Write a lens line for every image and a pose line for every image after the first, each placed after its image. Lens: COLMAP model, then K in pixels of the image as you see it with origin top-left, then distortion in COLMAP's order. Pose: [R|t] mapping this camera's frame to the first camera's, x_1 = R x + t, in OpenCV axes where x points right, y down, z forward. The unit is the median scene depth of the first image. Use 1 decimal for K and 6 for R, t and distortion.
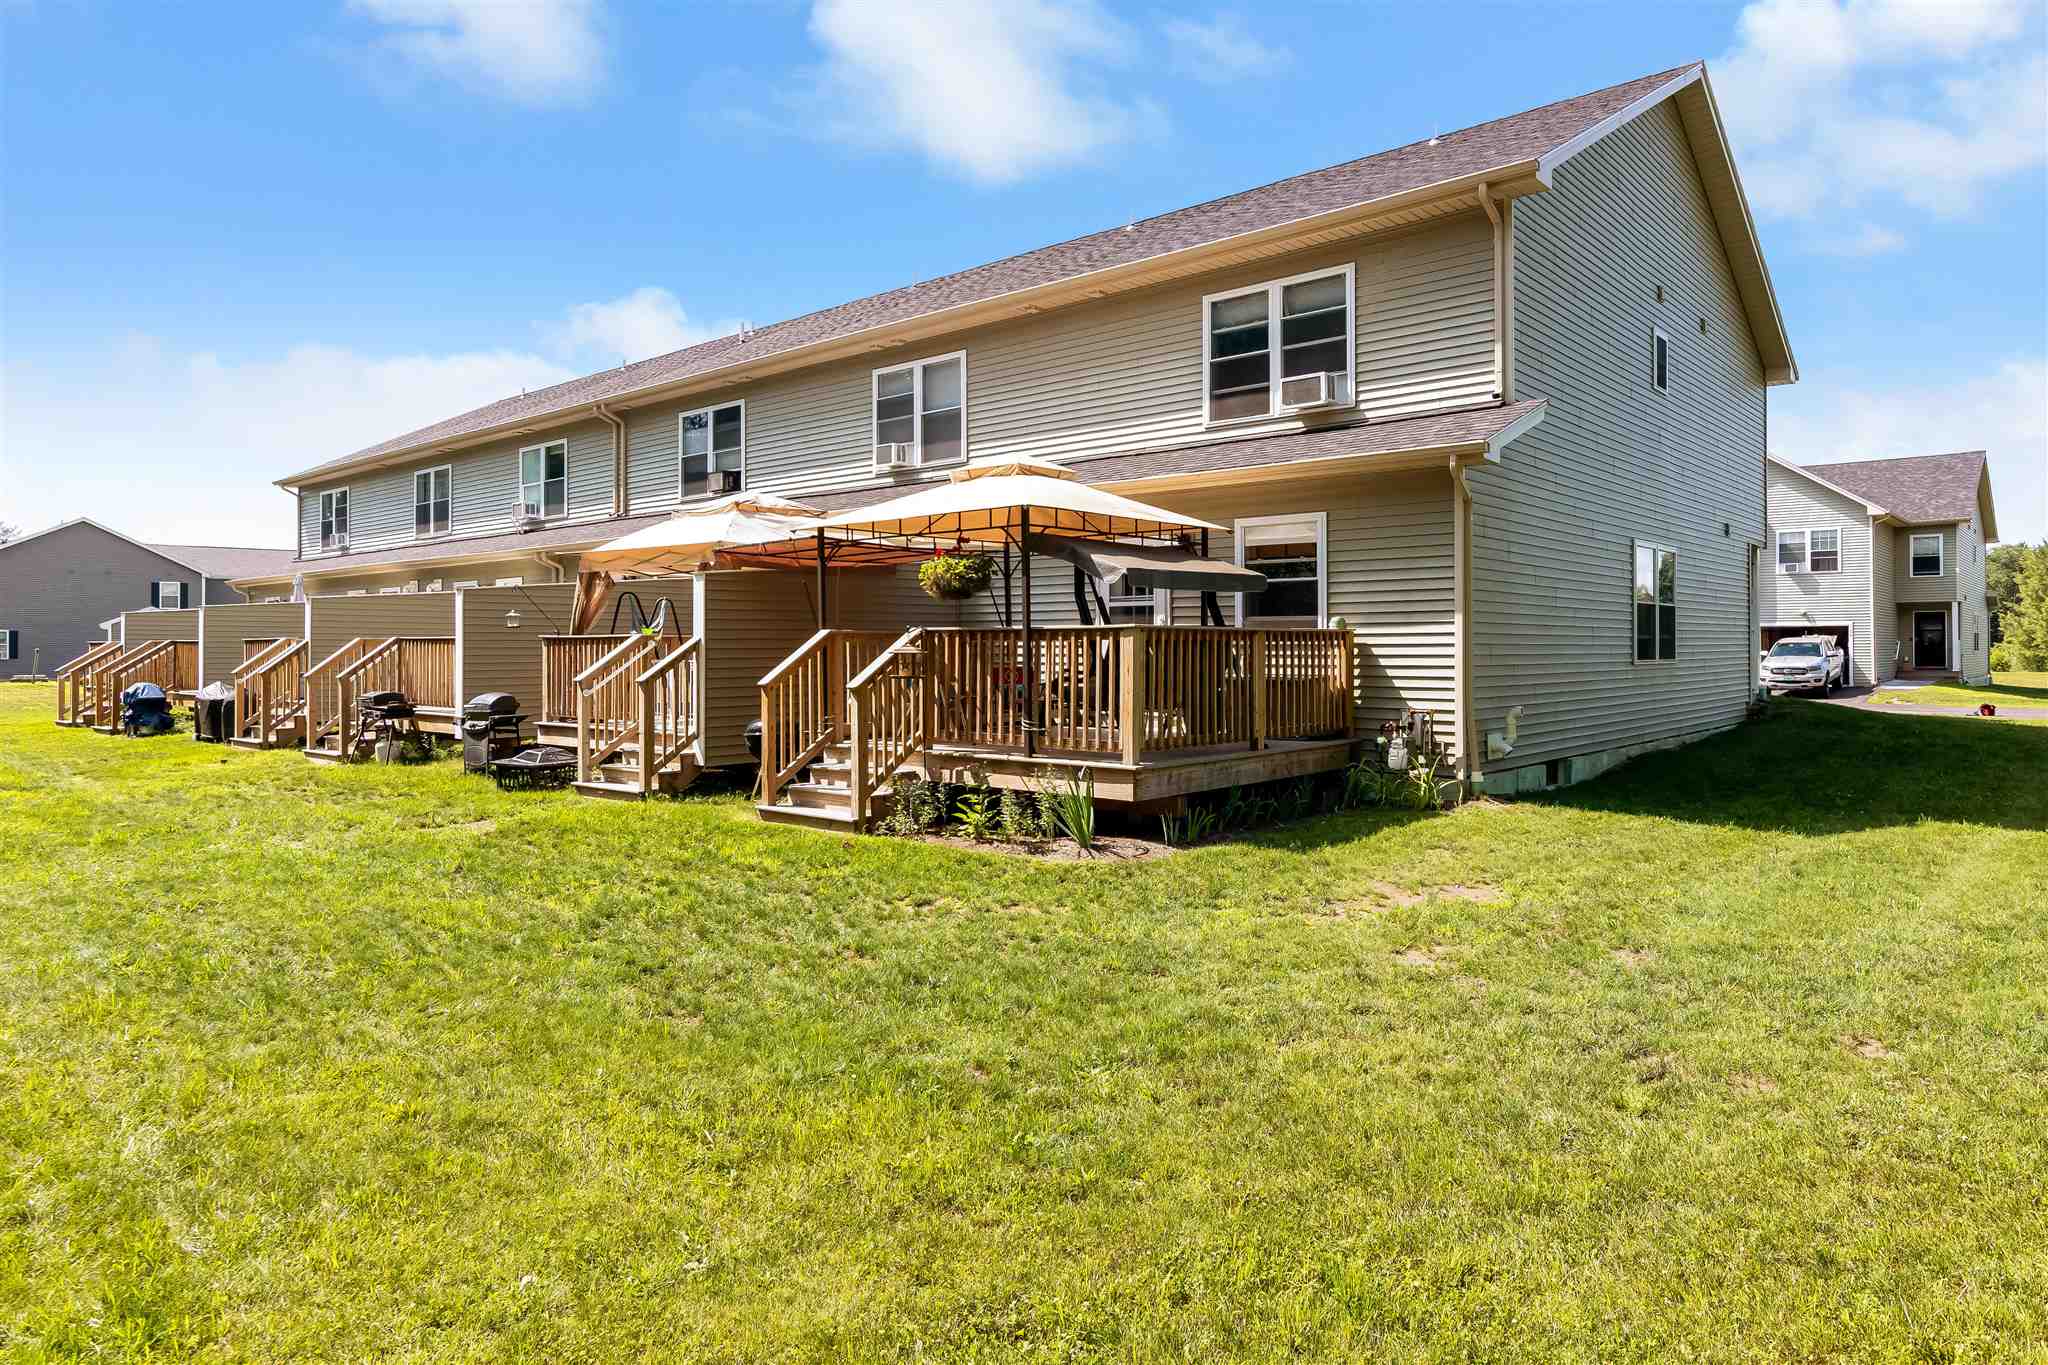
lens RADIAL K [[1255.9, 0, 1028.0], [0, 1255.9, 648.5], [0, 0, 1]] dist [-0.000578, -0.000591]
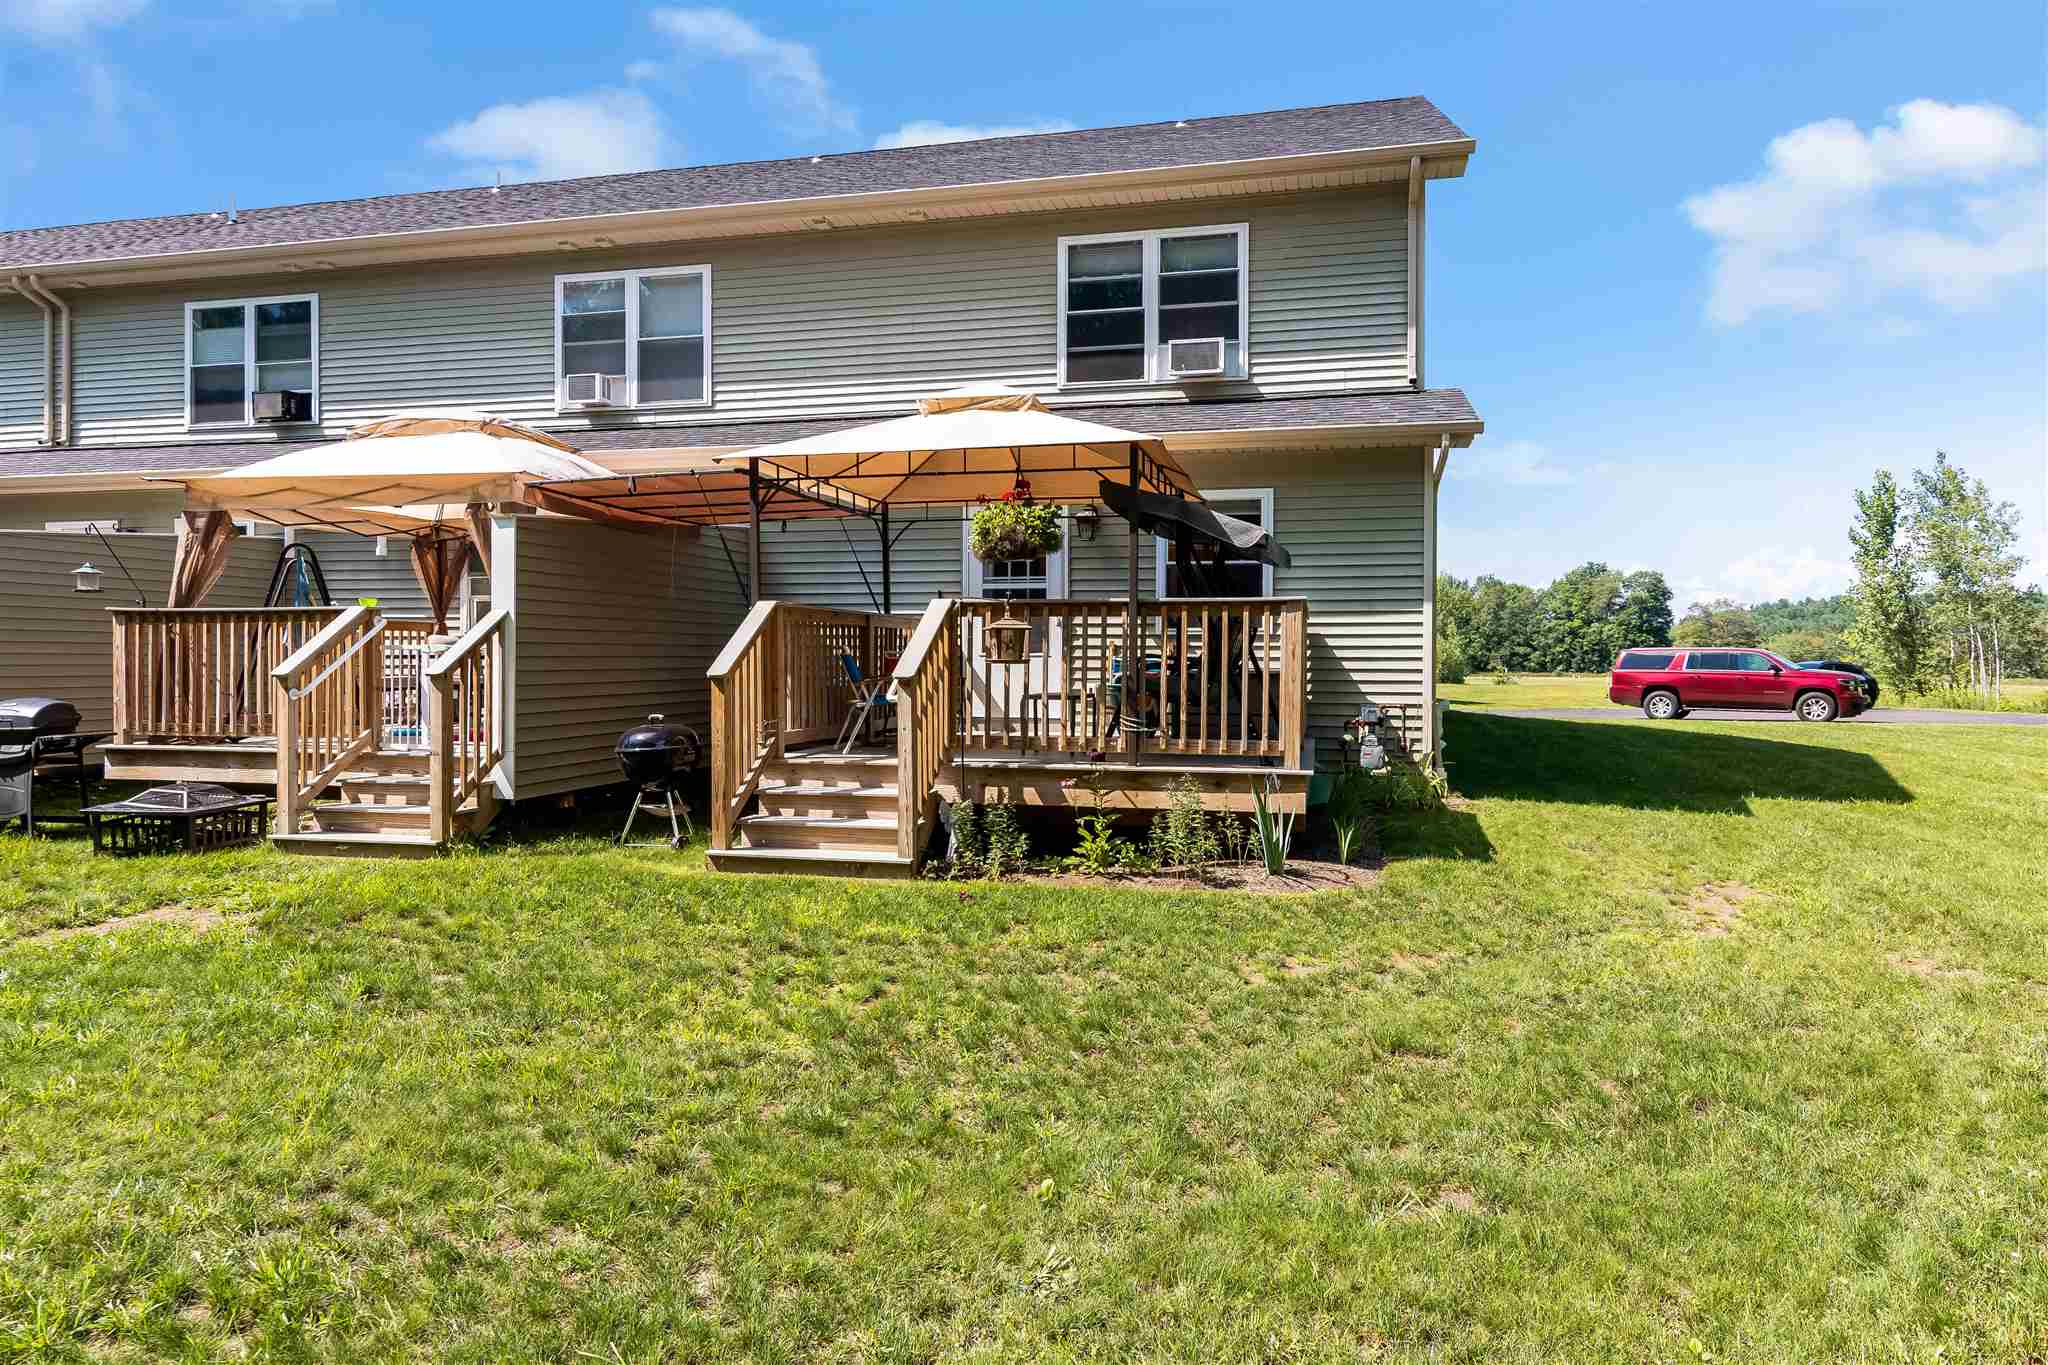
lens RADIAL K [[1265.4, 0, 1024.0], [0, 1265.4, 682.5], [0, 0, 1]] dist [0.007638, 0.000533]
pose [[0.883128, -0.001835, 0.469128, -0.312364], [-0.005757, 0.999875, 0.014749, 0.016795], [-0.469097, -0.015726, 0.883007, 0.242689]]
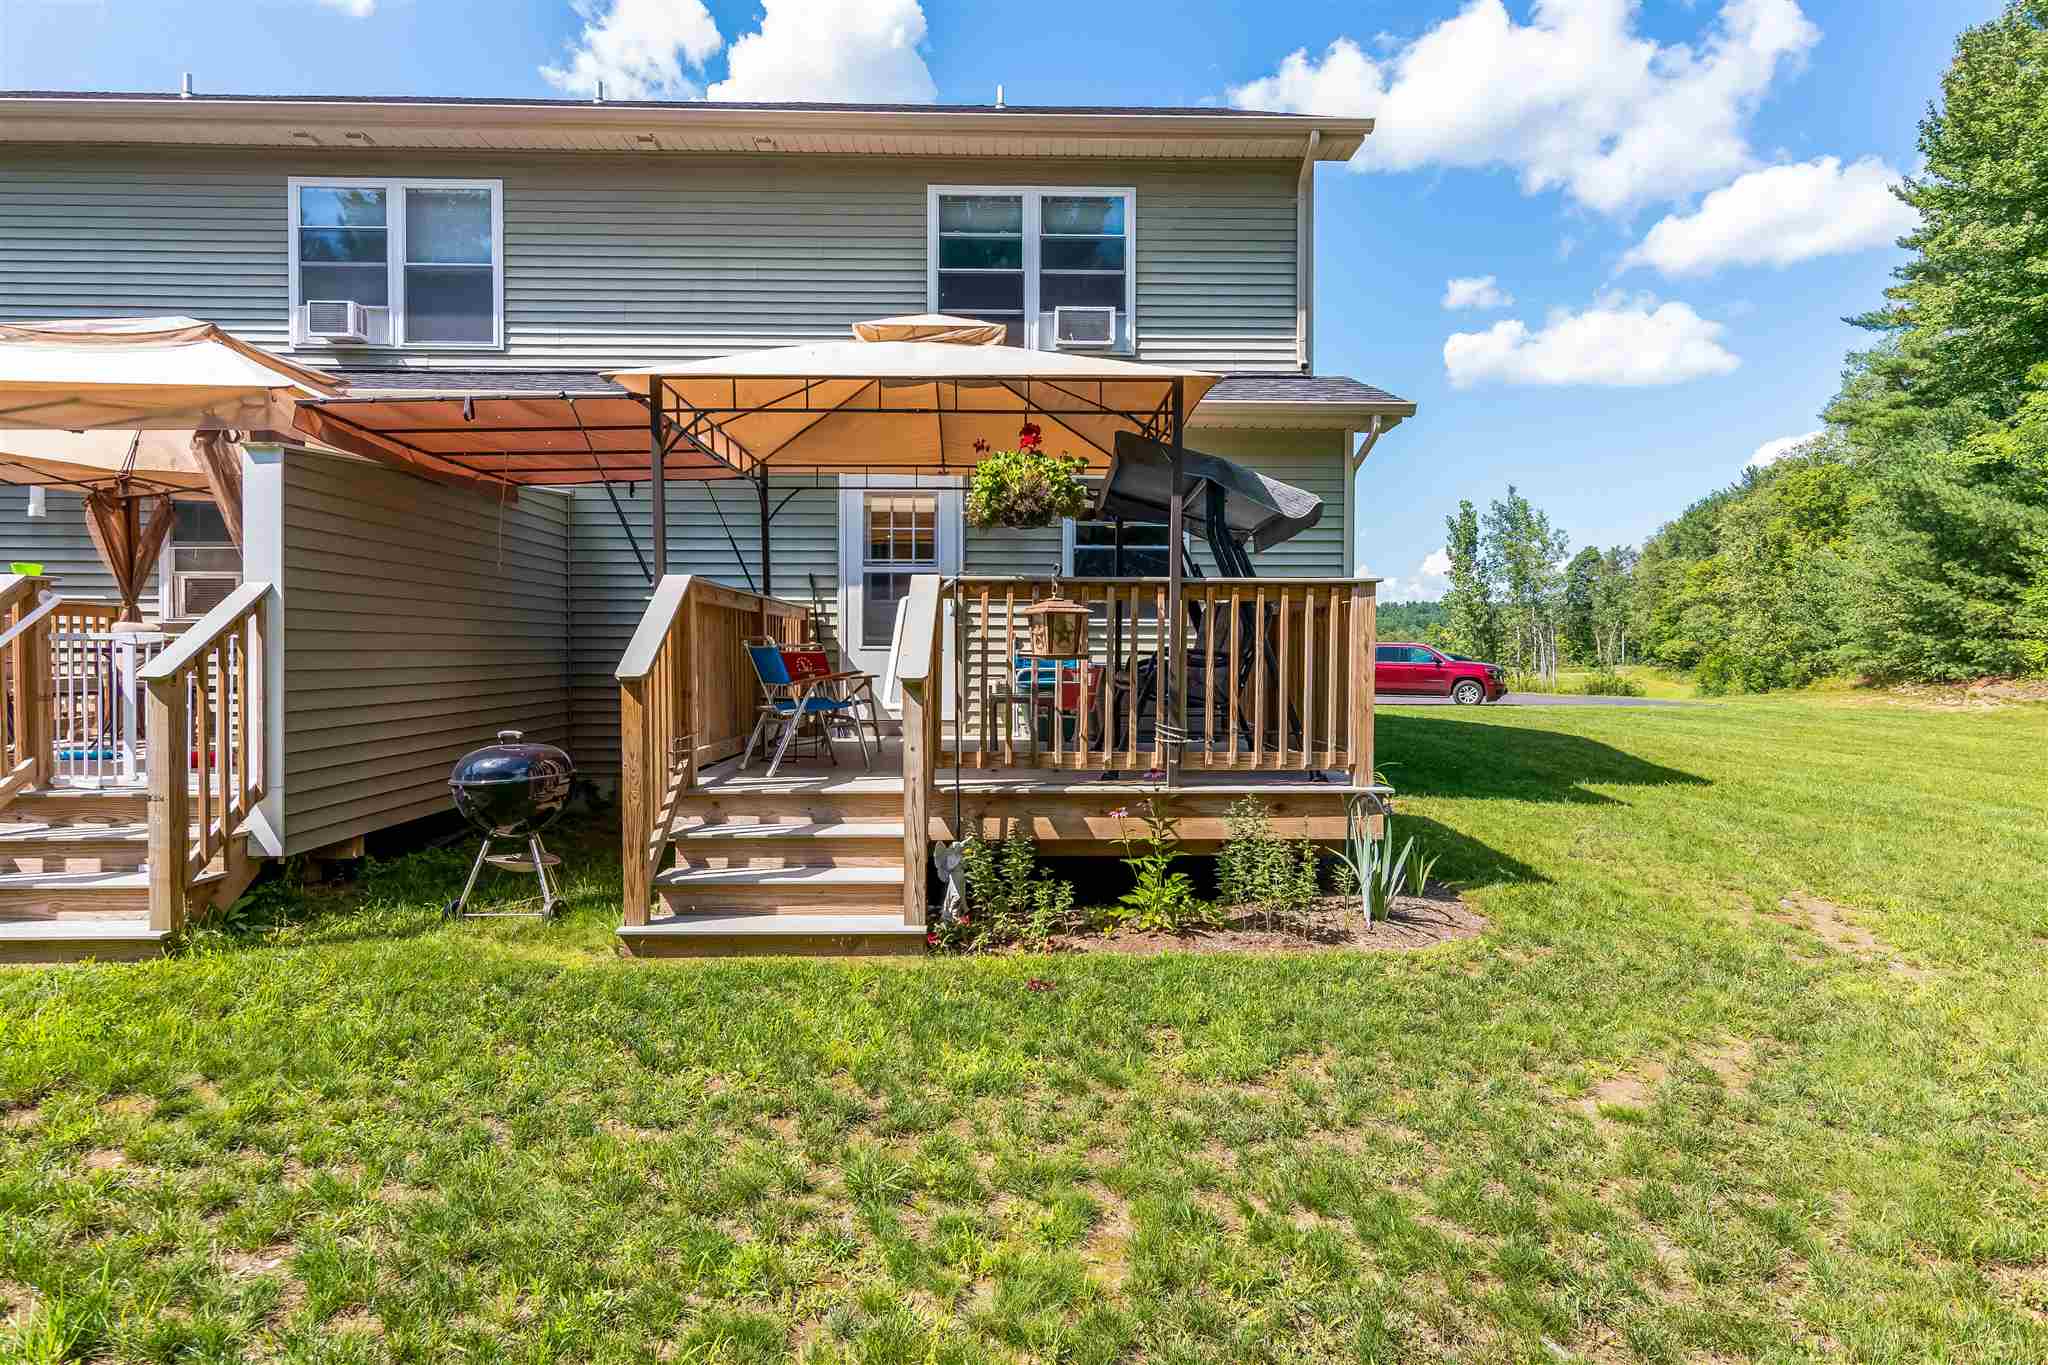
lens RADIAL K [[1122.0, 0, 1020.1], [0, 1122.0, 680.7], [0, 0, 1]] dist [0.000144, 0.001849]
pose [[0.733154, -0.010682, 0.679978, -0.317213], [-0.004095, 0.999789, 0.020121, 0.016369], [-0.680050, -0.017536, 0.732956, 0.465671]]
